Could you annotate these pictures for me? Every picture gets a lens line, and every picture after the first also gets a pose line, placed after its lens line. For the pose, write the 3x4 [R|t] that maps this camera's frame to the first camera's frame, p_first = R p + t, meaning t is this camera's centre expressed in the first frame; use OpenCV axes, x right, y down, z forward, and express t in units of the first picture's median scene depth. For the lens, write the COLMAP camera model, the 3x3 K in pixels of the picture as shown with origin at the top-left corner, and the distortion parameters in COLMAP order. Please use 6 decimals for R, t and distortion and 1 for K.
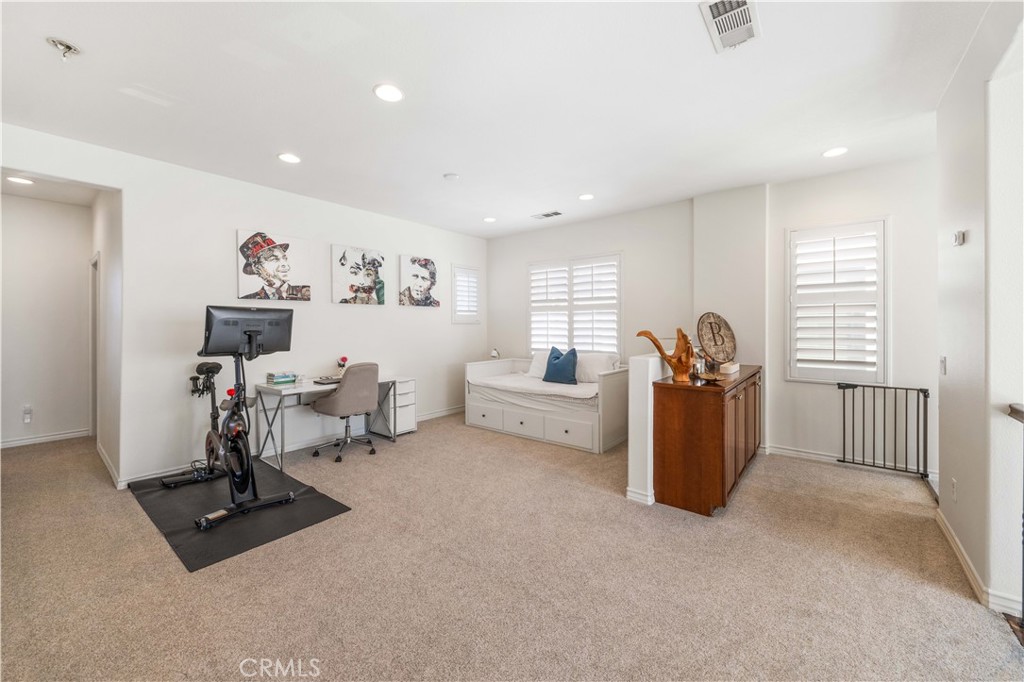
lens RADIAL K [[397.5, 0, 506.4], [0, 397.5, 325.7], [0, 0, 1]] dist [-0.002632, -0.000383]
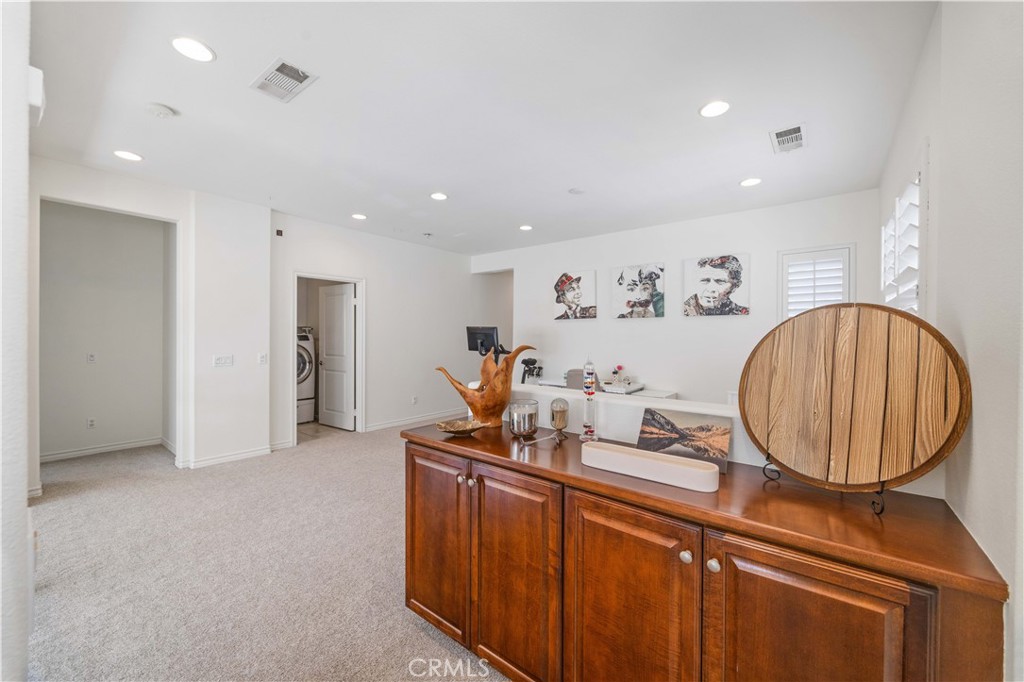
lens RADIAL K [[397.5, 0, 508.4], [0, 397.5, 338.6], [0, 0, 1]] dist [-0.002632, -0.000383]
pose [[0.010815, 0.009119, -0.999900, 0.717193], [-0.008945, 0.999919, 0.009023, -0.006038], [0.999902, 0.008846, 0.010896, 0.669997]]
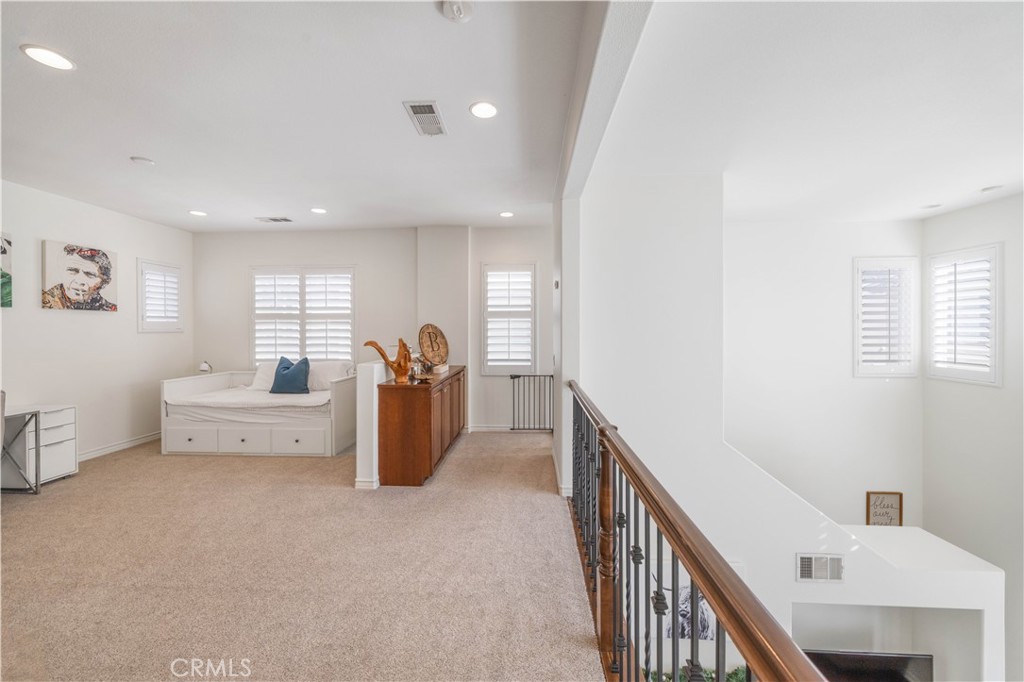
lens RADIAL K [[397.5, 0, 513.4], [0, 397.5, 331.6], [0, 0, 1]] dist [-0.002632, -0.000383]
pose [[0.802988, -0.001176, 0.595993, -0.006982], [0.000055, 0.999998, 0.001900, -0.011392], [-0.595995, -0.001493, 0.802987, -0.121021]]
